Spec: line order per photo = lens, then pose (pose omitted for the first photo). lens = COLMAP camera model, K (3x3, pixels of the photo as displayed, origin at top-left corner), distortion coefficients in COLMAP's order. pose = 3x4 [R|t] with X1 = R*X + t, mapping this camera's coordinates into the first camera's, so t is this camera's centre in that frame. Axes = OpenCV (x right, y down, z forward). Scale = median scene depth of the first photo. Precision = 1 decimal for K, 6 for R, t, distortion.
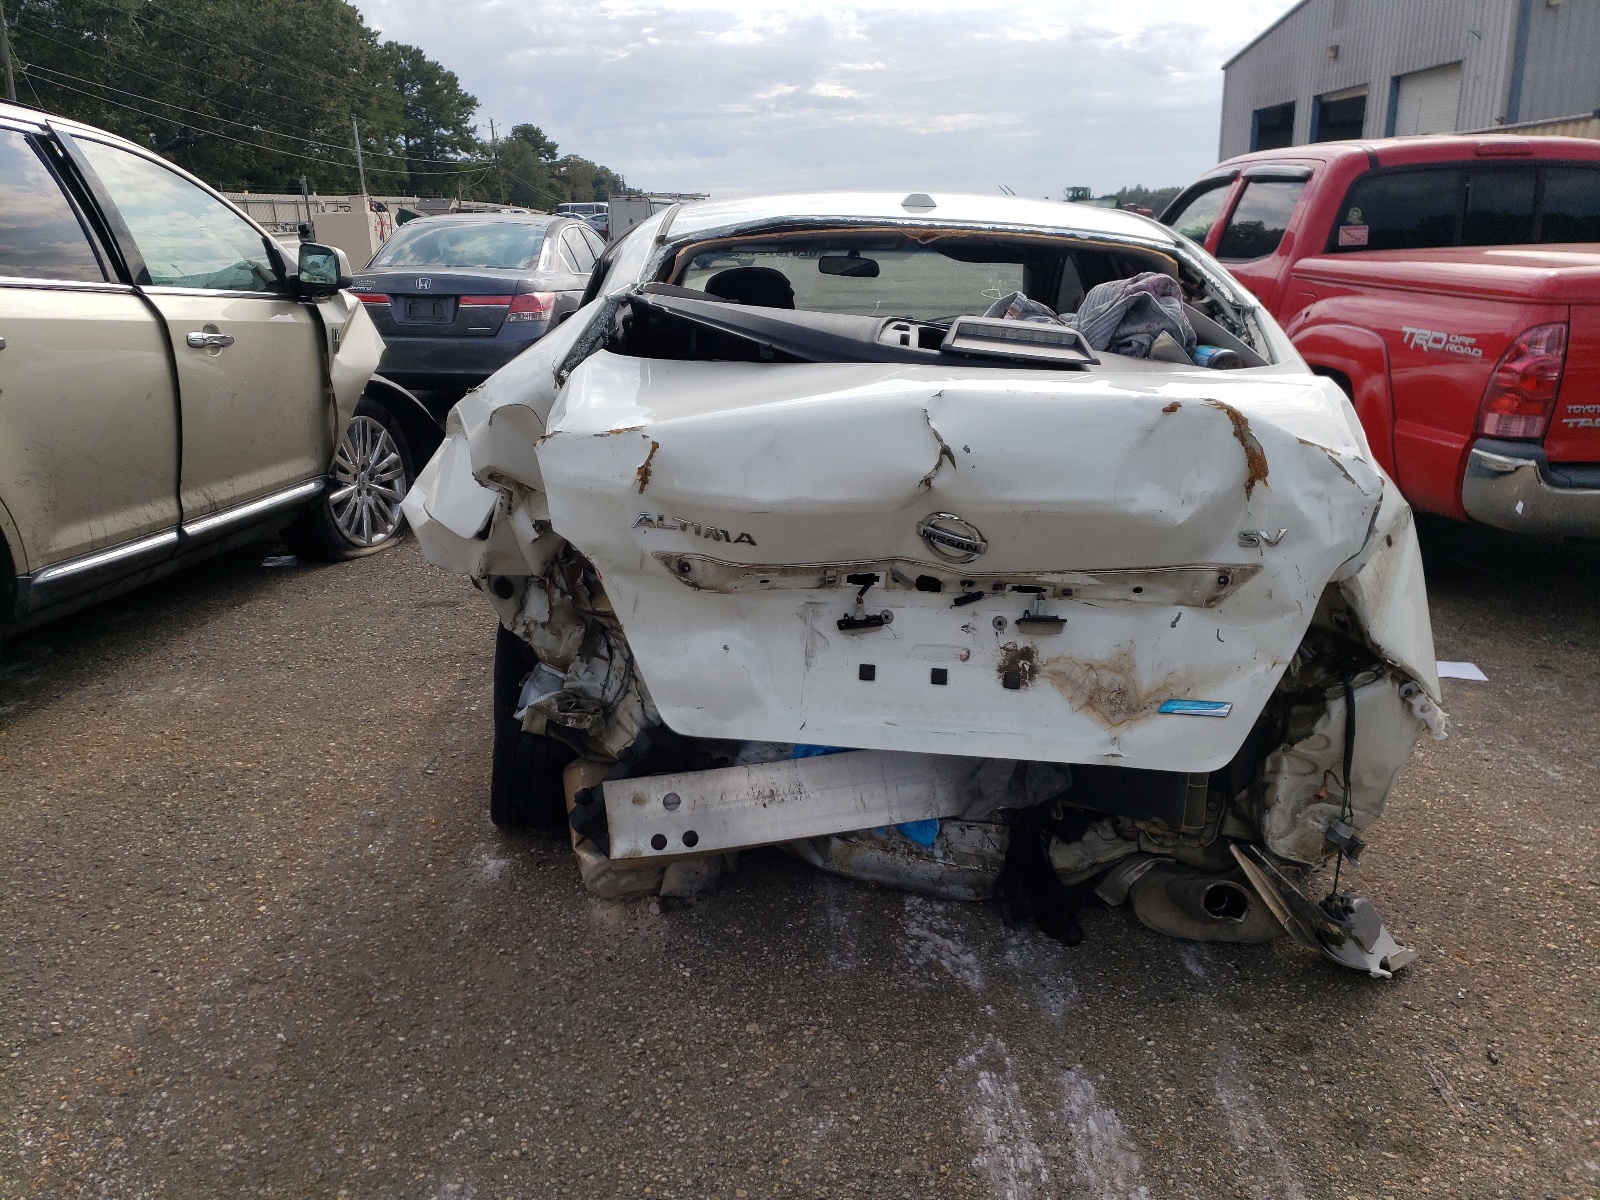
lens RADIAL K [[1211.0, 0, 764.3], [0, 1211.0, 614.6], [0, 0, 1]] dist [0.065608, -0.048528]
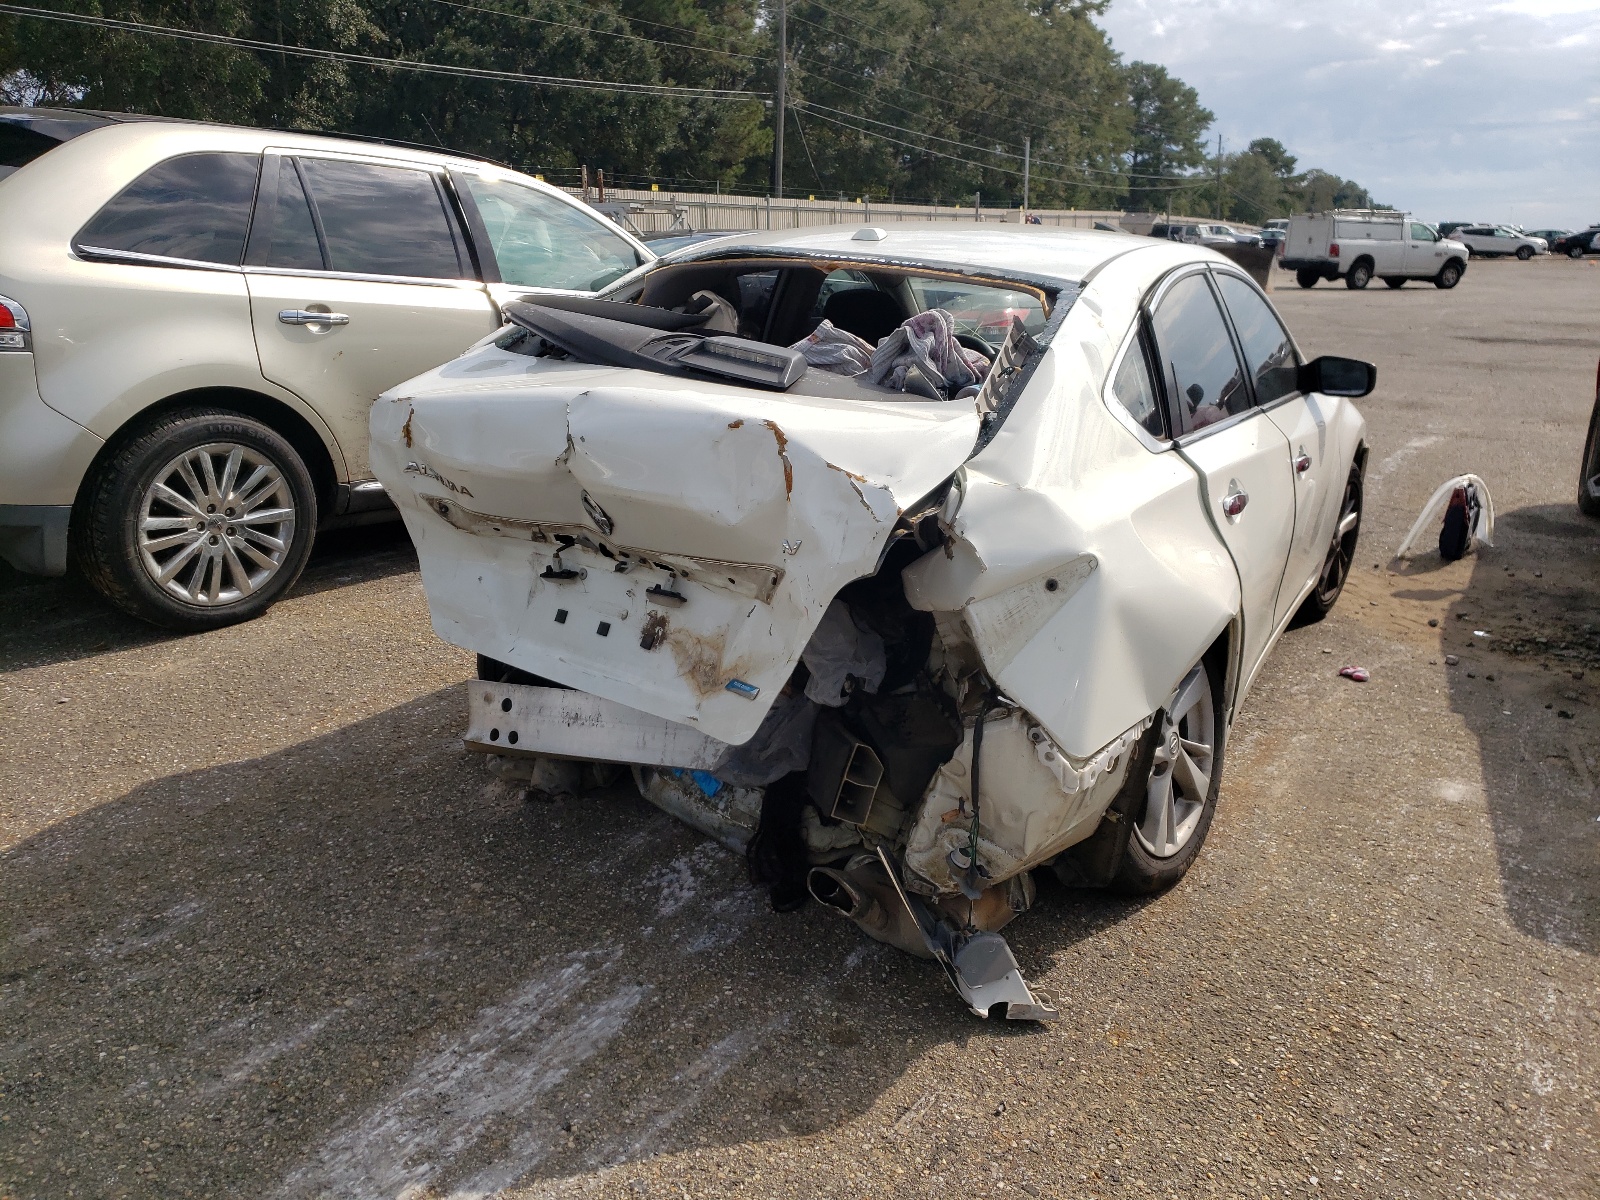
lens RADIAL K [[1214.6, 0, 800.0], [0, 1214.6, 600.0], [0, 0, 1]] dist [0.235849, -0.516160]
pose [[0.860078, 0.162719, -0.483517, 0.807201], [-0.175551, 0.984287, 0.018974, -0.030932], [0.479007, 0.068563, 0.875129, 0.025488]]
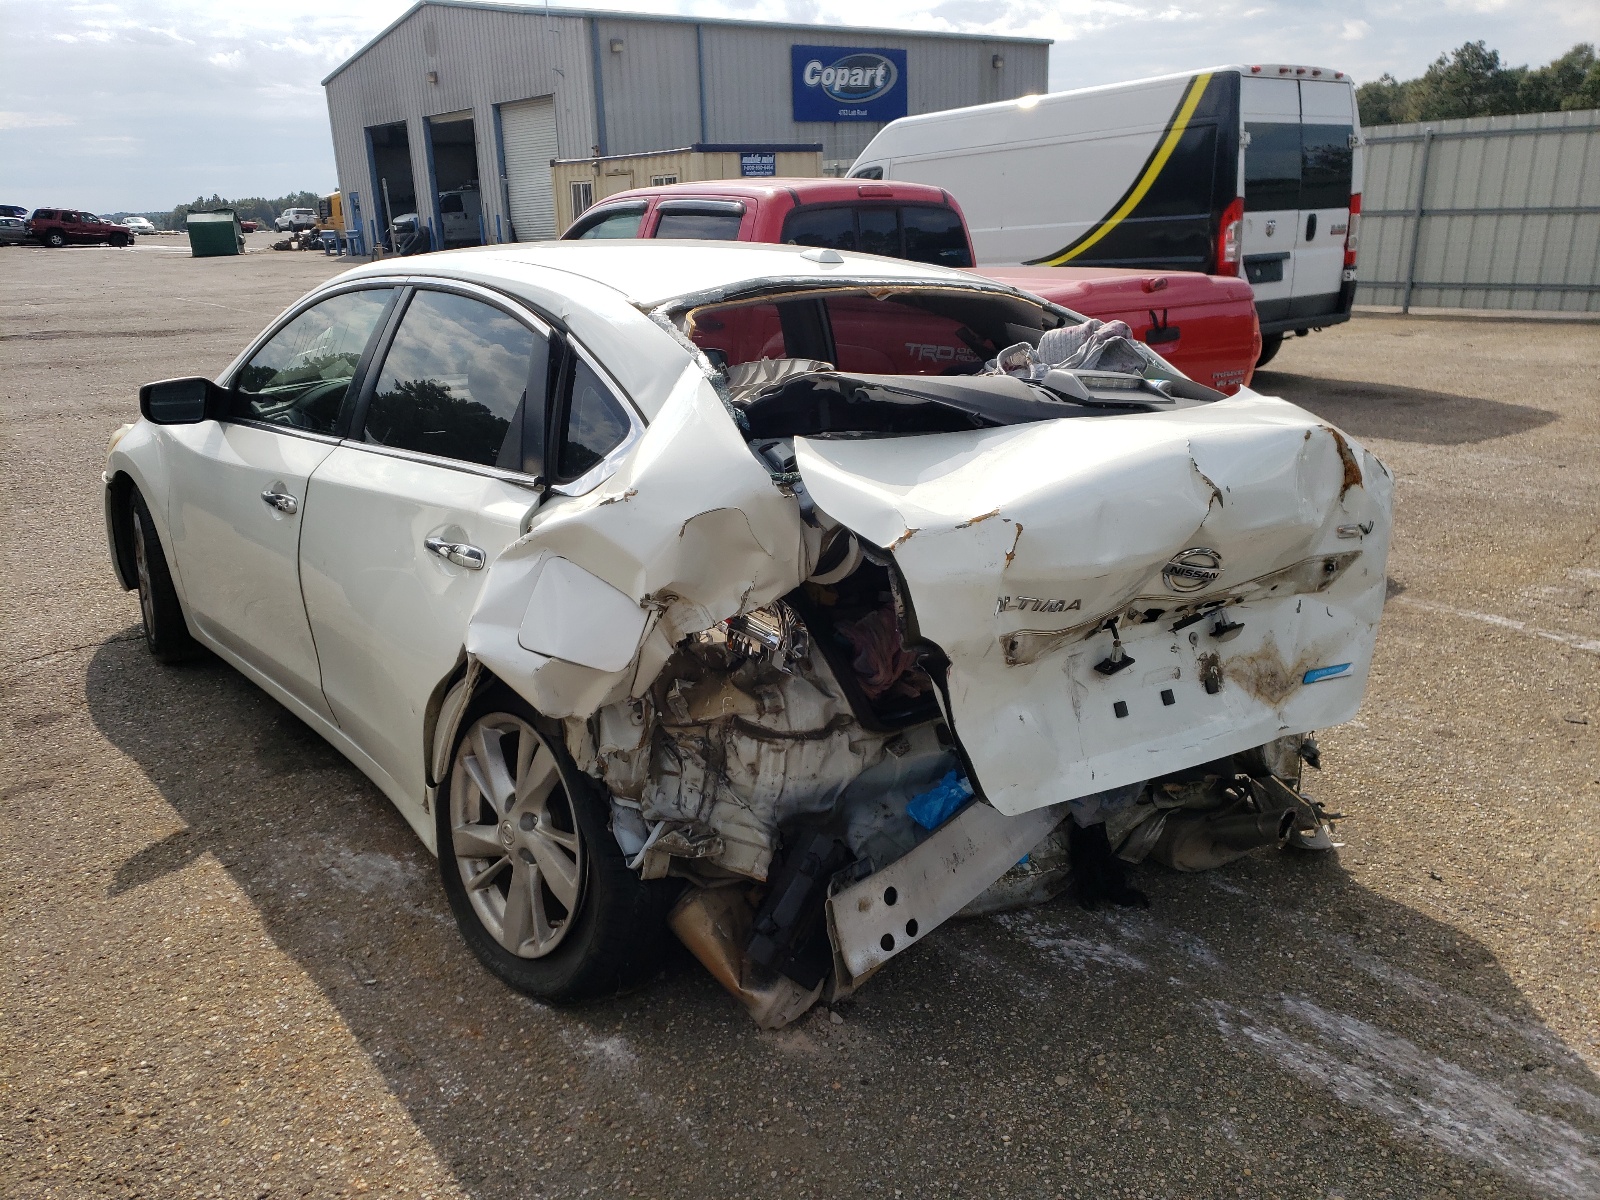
lens RADIAL K [[1211.0, 0, 764.3], [0, 1211.0, 614.6], [0, 0, 1]] dist [0.065608, -0.048528]
pose [[0.793837, -0.188841, 0.578067, -0.691501], [0.194022, 0.979535, 0.053548, -0.136508], [-0.576349, 0.069649, 0.814230, 0.277781]]
